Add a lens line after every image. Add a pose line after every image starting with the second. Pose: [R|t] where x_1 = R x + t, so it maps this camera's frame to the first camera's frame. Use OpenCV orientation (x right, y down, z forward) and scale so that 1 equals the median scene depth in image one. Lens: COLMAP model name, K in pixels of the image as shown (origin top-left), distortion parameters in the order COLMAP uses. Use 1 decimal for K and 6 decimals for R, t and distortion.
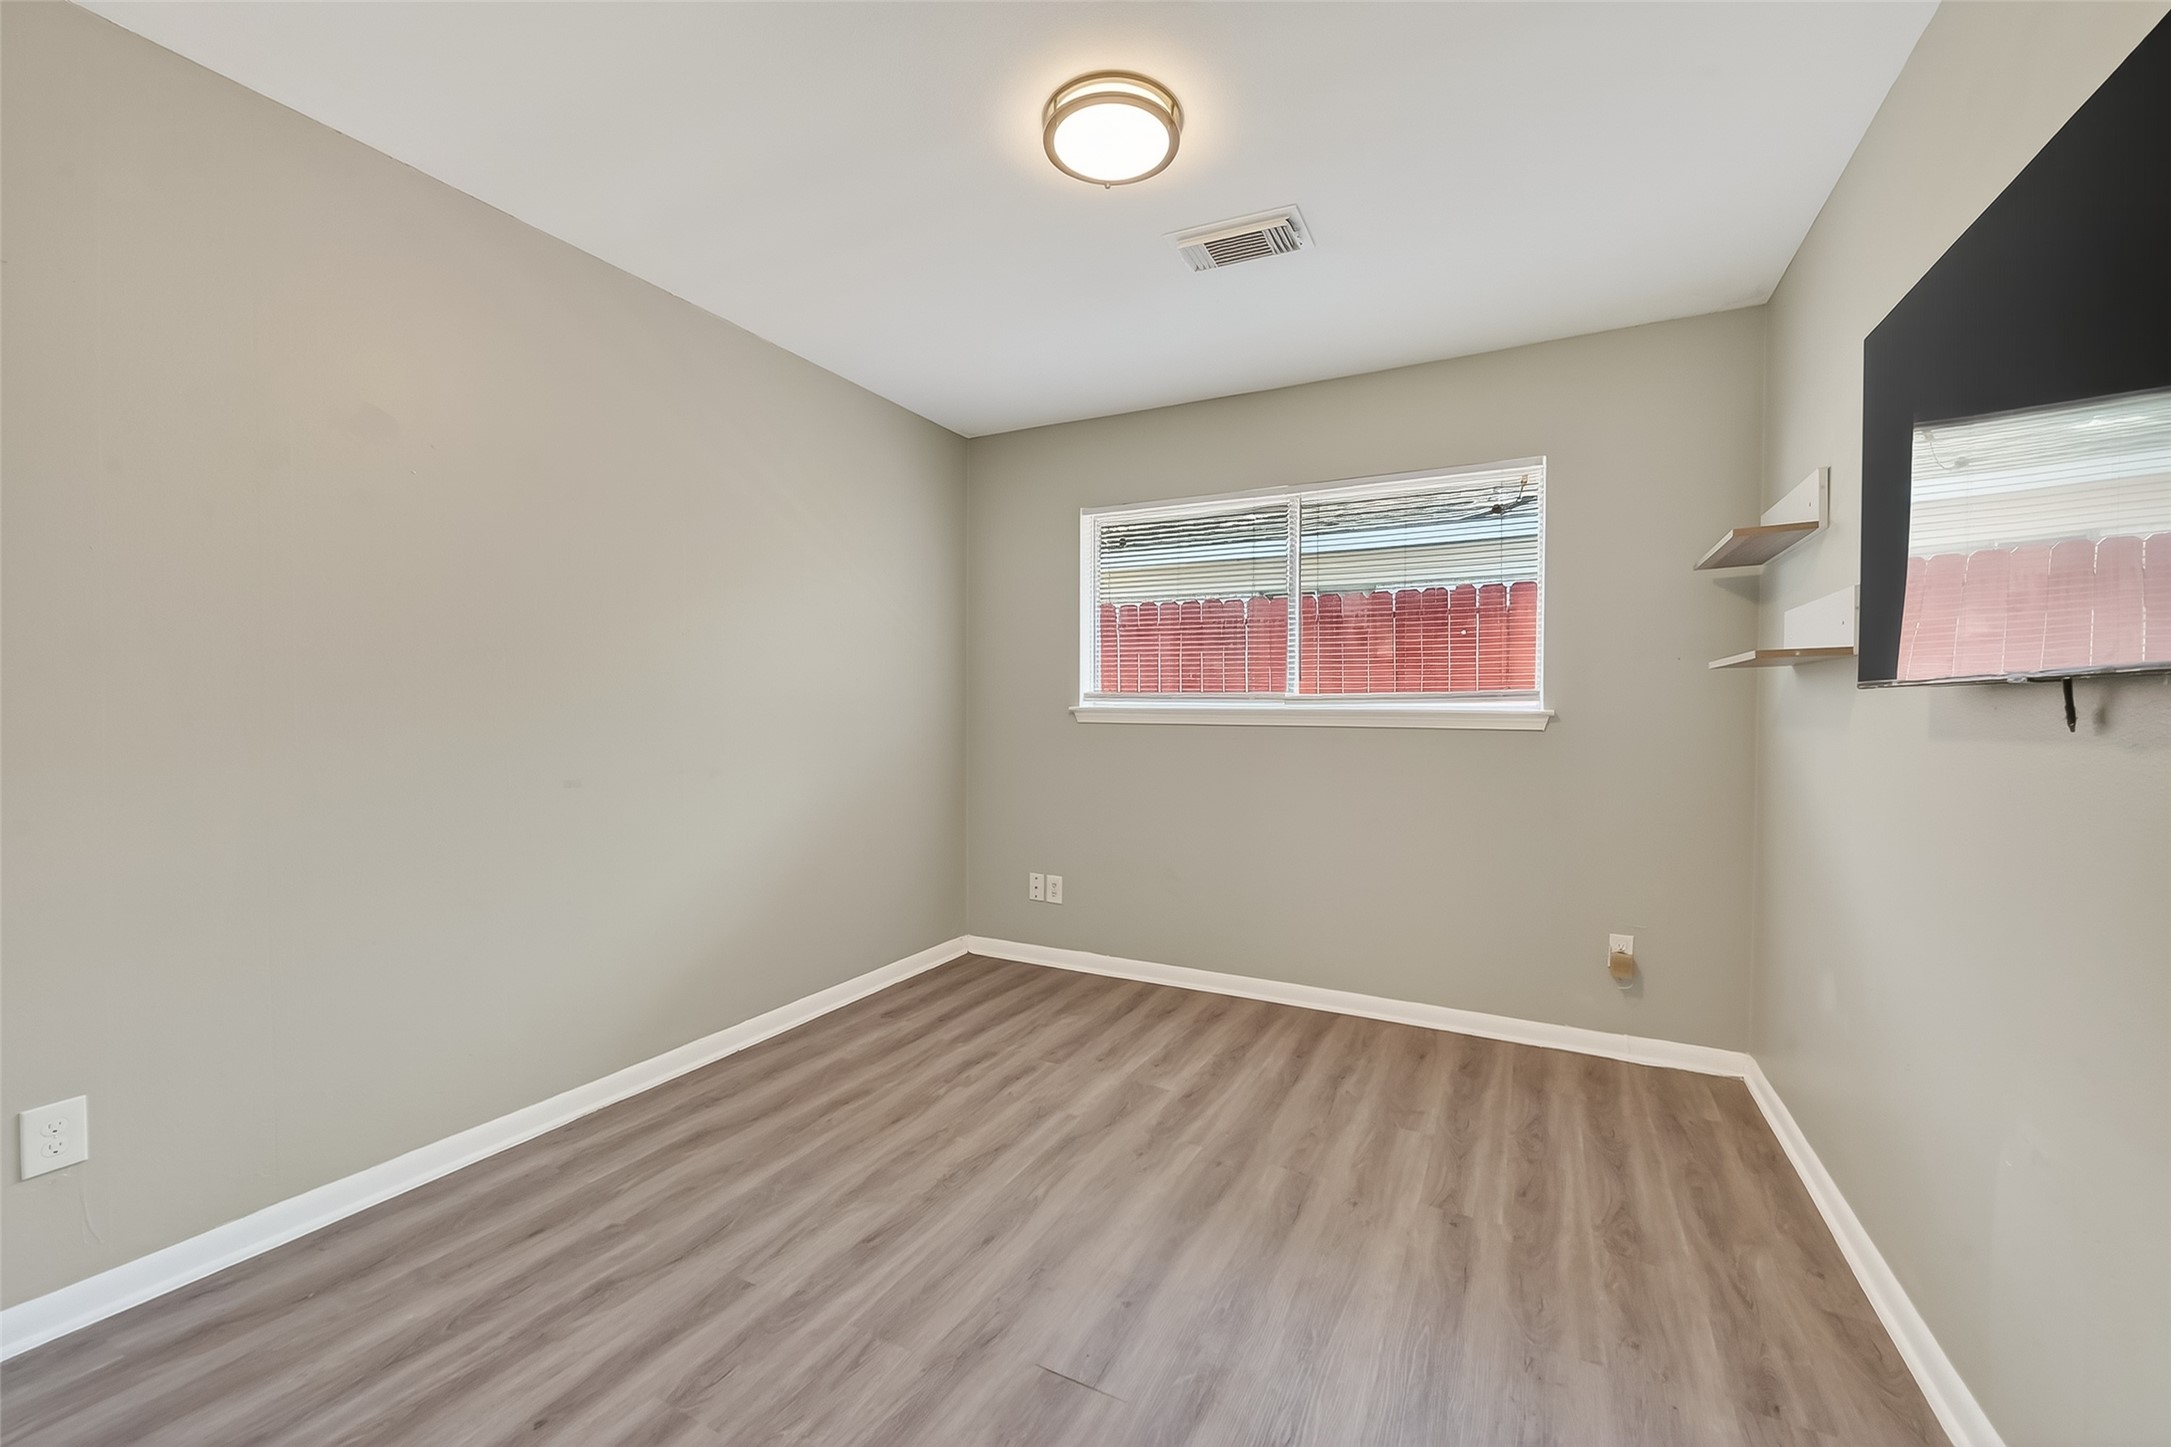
lens RADIAL K [[878.9, 0, 1077.5], [0, 878.9, 720.2], [0, 0, 1]] dist [0.004377, 0.000728]
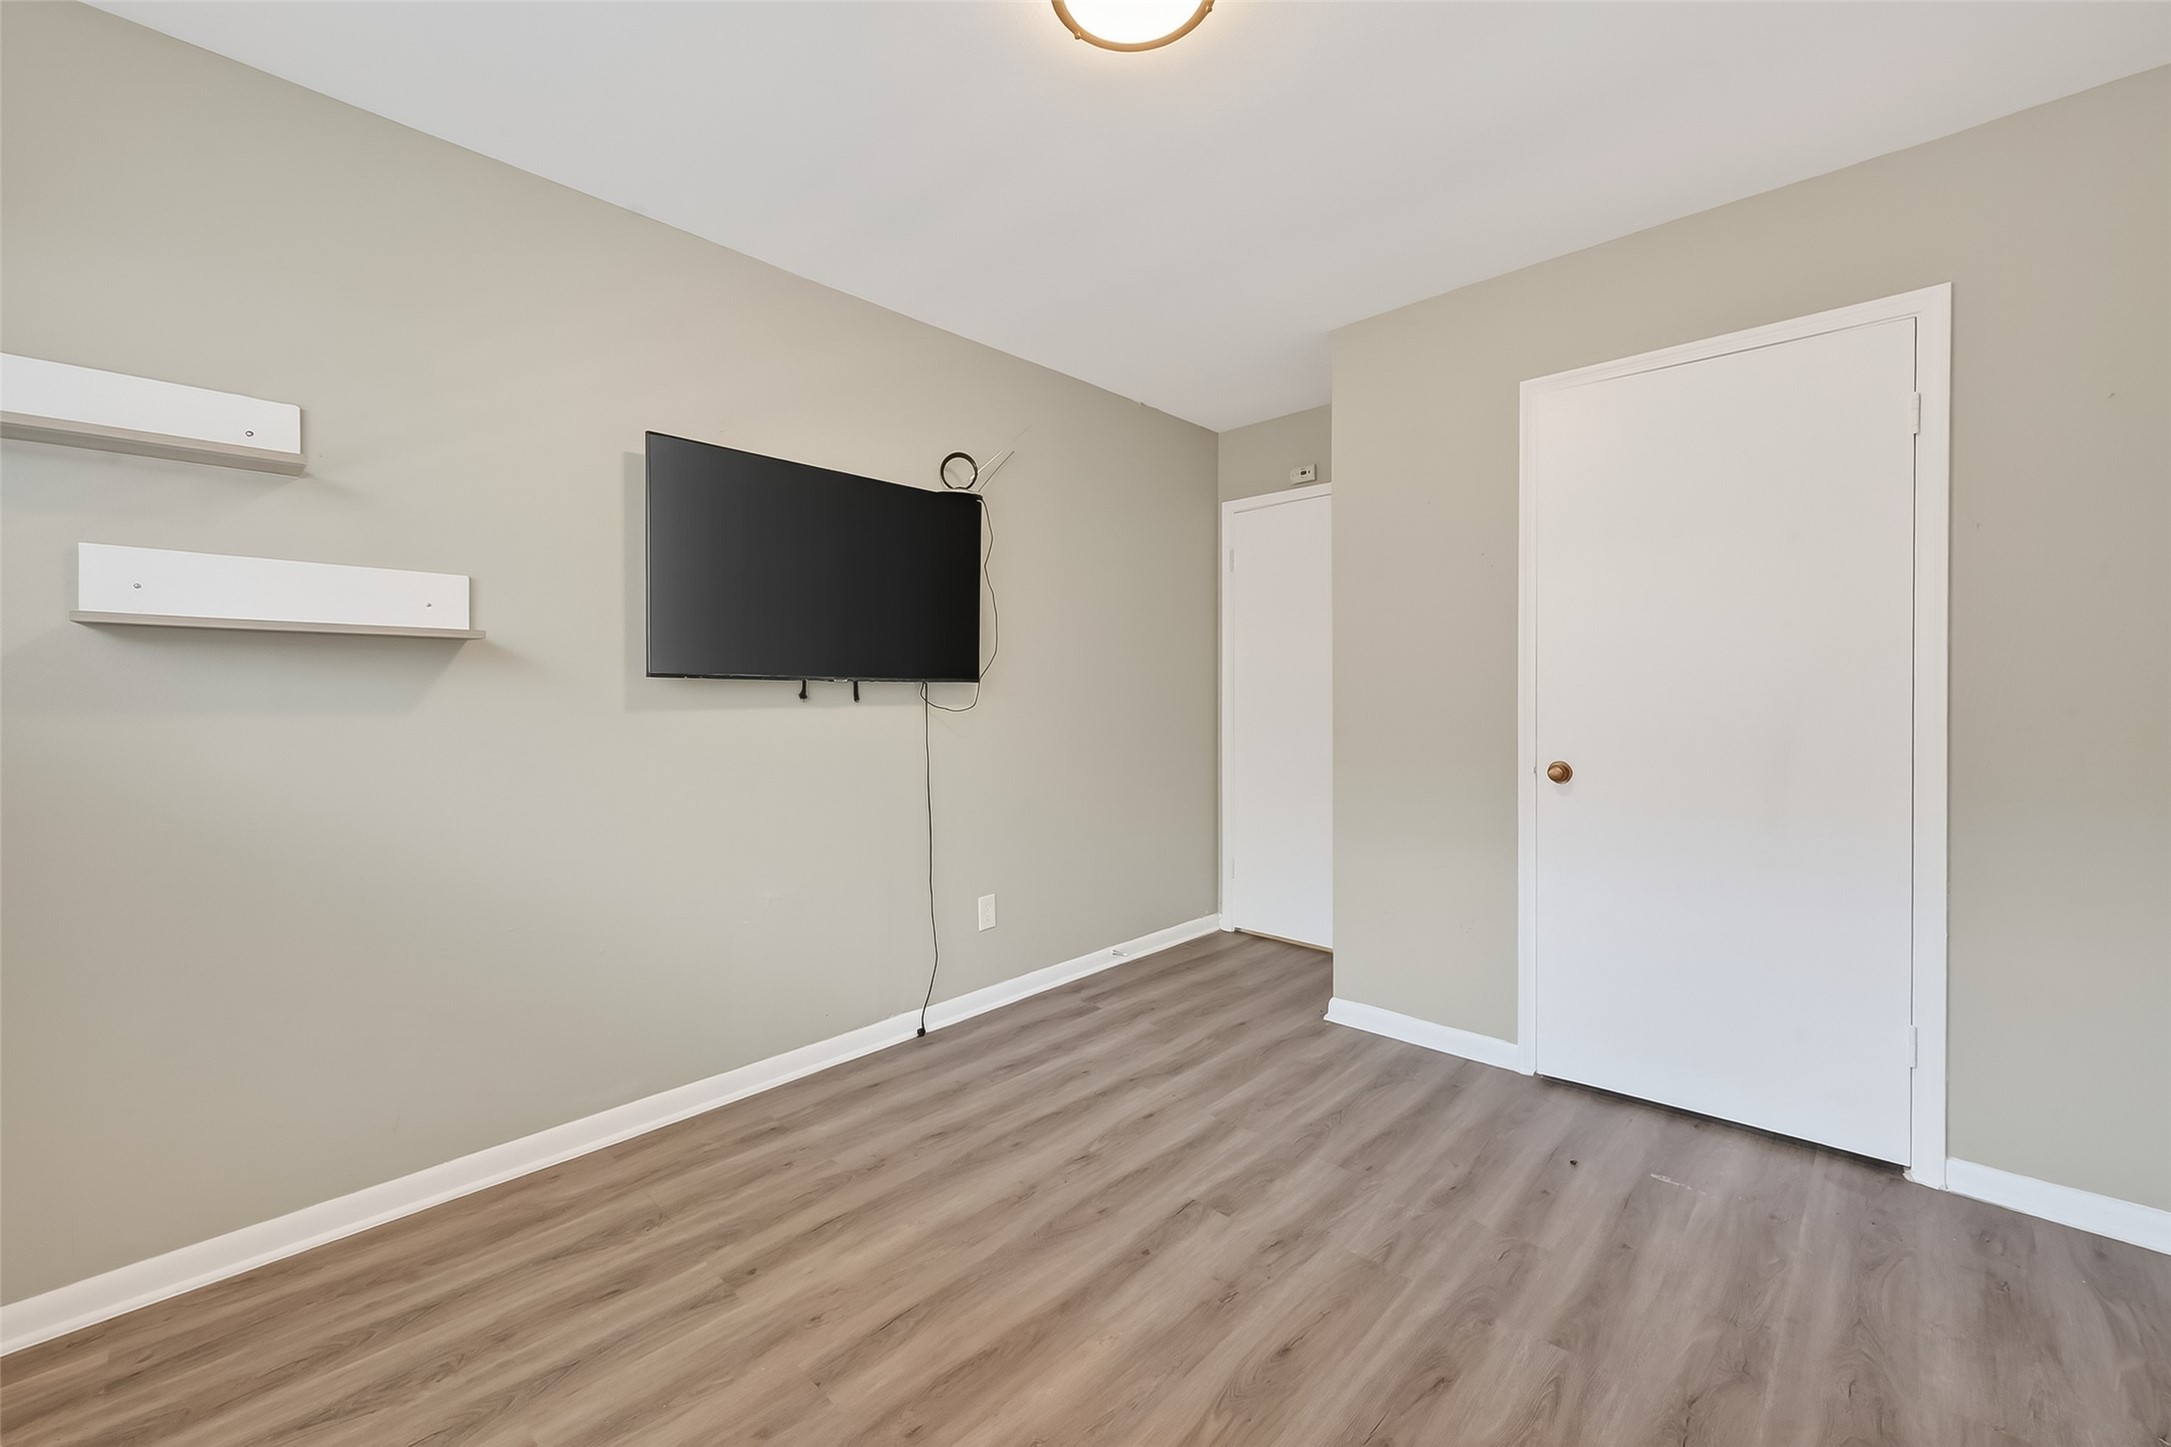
lens RADIAL K [[878.9, 0, 1086.9], [0, 878.9, 709.9], [0, 0, 1]] dist [0.004377, 0.000728]
pose [[-0.964264, -0.005288, 0.264890, -0.145259], [0.001942, 0.999633, 0.027024, -0.021521], [-0.264936, 0.026573, -0.963900, 1.911304]]
